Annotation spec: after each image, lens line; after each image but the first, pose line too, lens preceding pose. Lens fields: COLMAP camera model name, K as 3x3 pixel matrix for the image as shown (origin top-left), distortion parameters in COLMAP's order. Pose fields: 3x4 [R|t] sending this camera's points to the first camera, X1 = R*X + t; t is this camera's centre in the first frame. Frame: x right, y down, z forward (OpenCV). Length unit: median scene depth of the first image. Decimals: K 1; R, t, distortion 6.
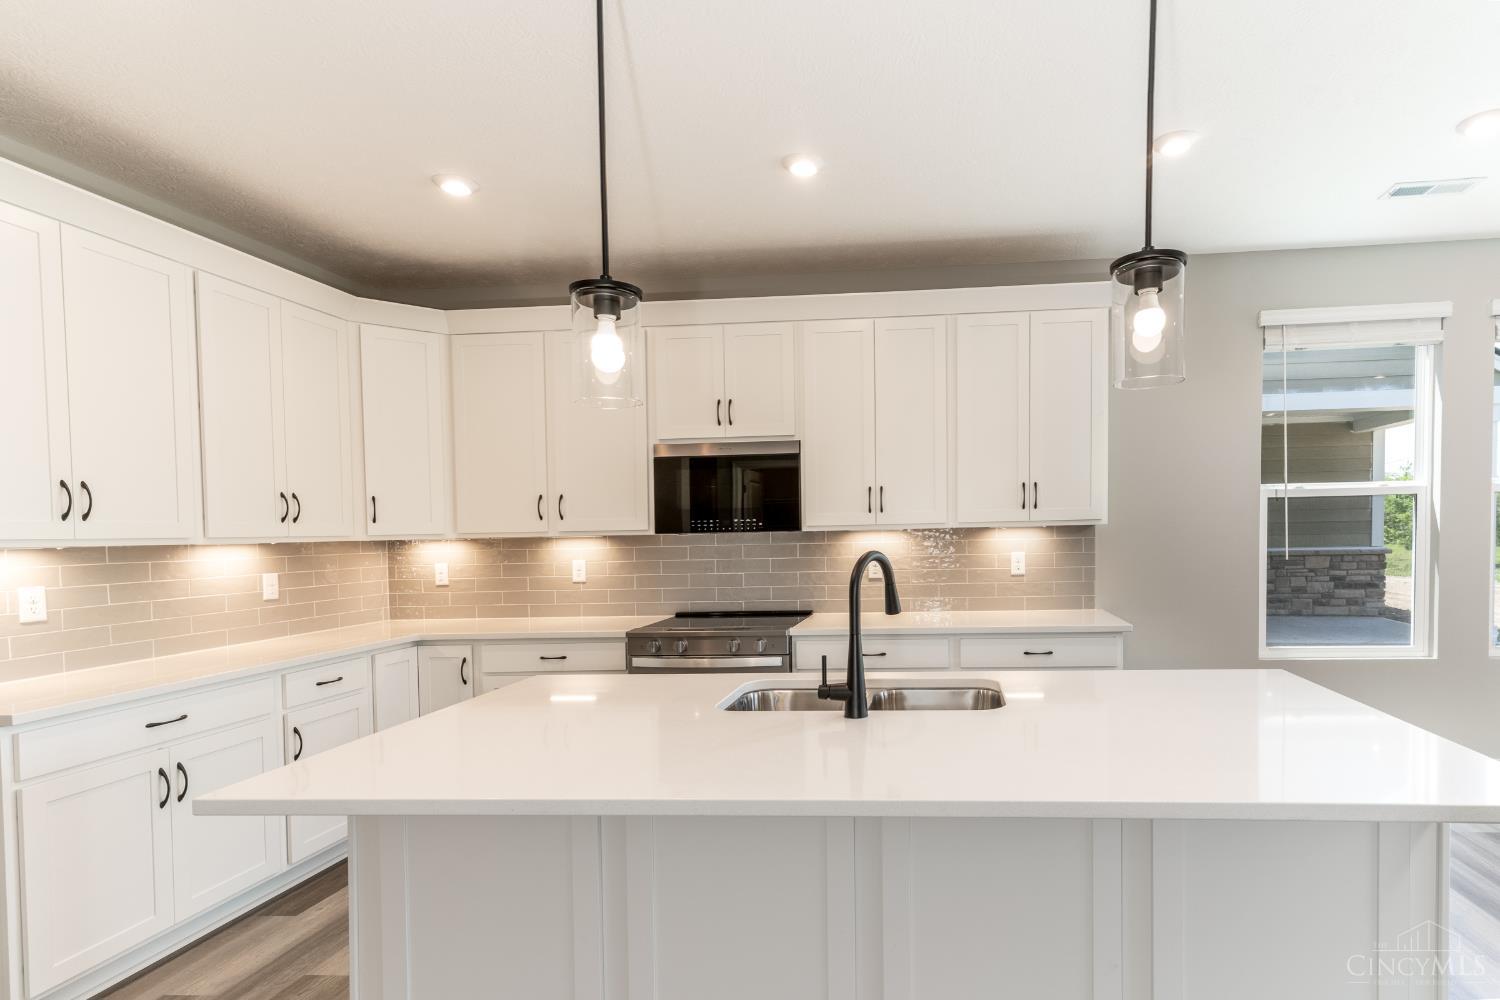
lens RADIAL K [[765.4, 0, 845.0], [0, 765.4, 549.7], [0, 0, 1]] dist [-0.013325, 0.000516]
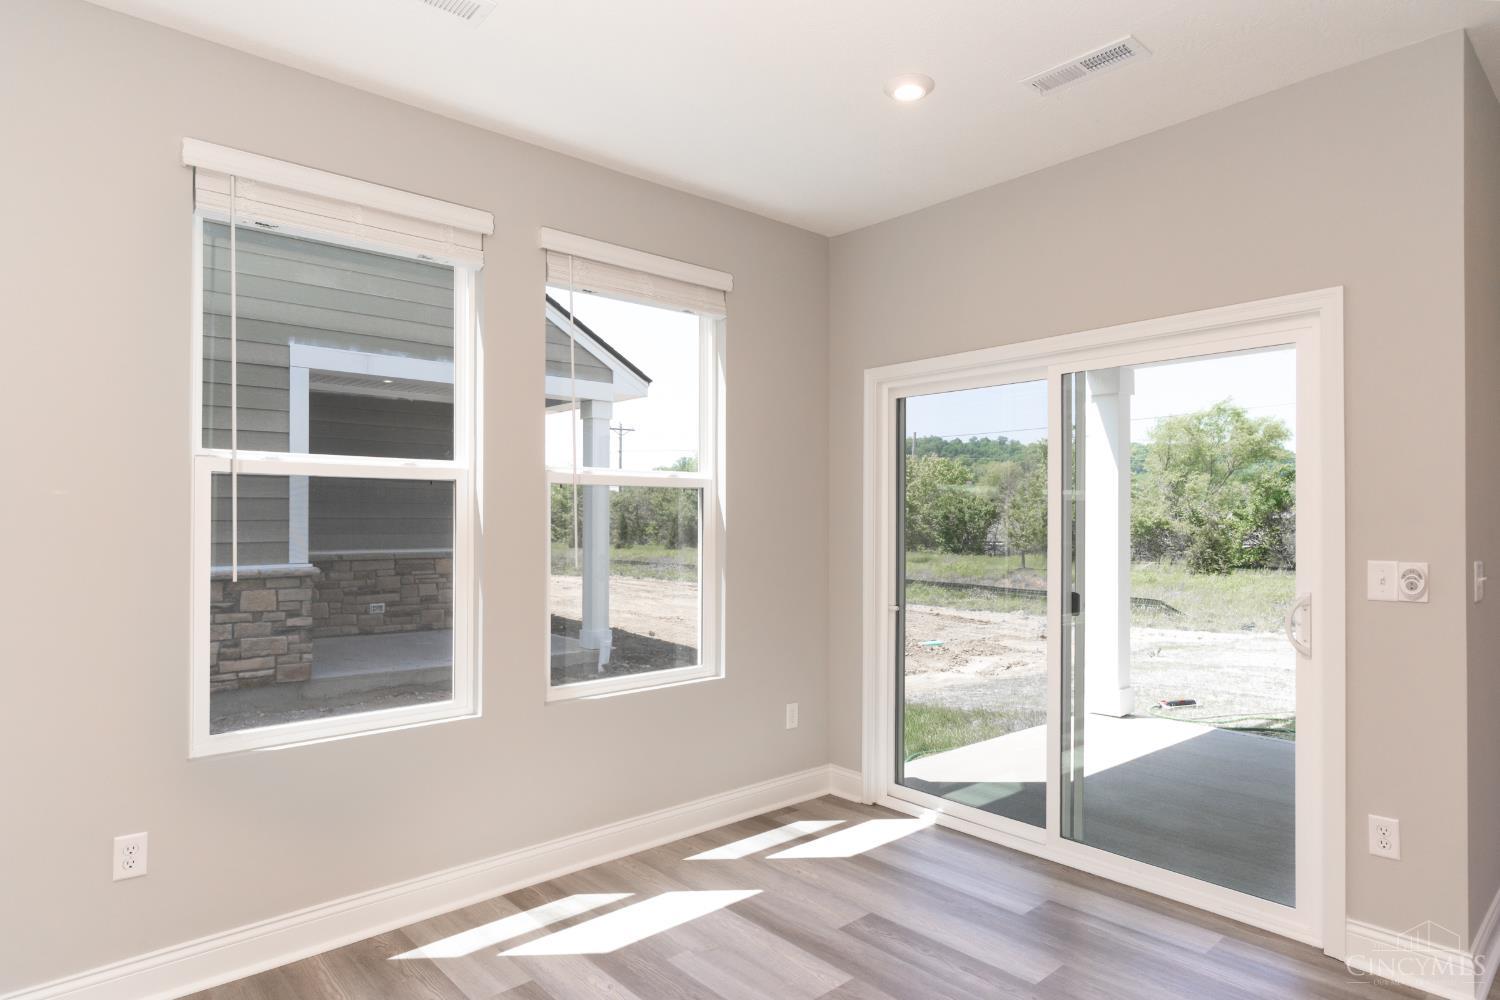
lens RADIAL K [[843.3, 0, 761.6], [0, 843.3, 516.8], [0, 0, 1]] dist [0.004621, 0.000473]
pose [[0.667447, 0.025713, 0.744213, 0.288239], [0.000510, 0.999388, -0.034986, -0.010056], [-0.744657, 0.023731, 0.667025, 0.214030]]
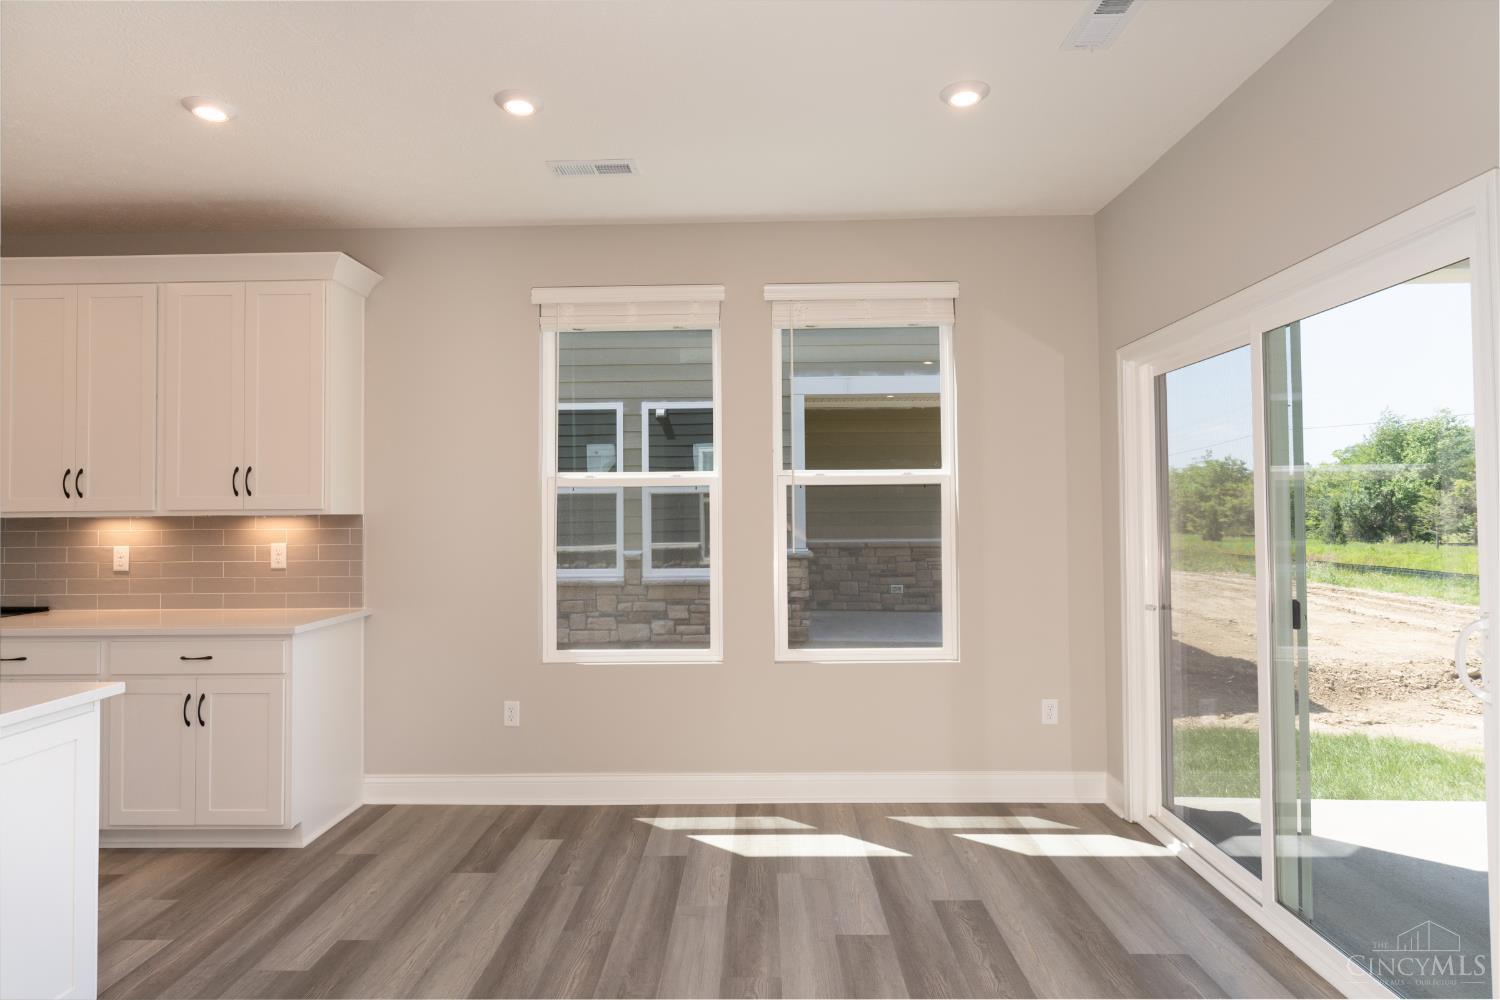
lens RADIAL K [[843.3, 0, 762.6], [0, 843.3, 494.8], [0, 0, 1]] dist [0.004621, 0.000473]
pose [[0.995920, 0.015145, 0.088960, 0.575909], [-0.011060, 0.998869, -0.046236, -0.011780], [-0.089560, 0.045063, 0.994961, -0.038875]]
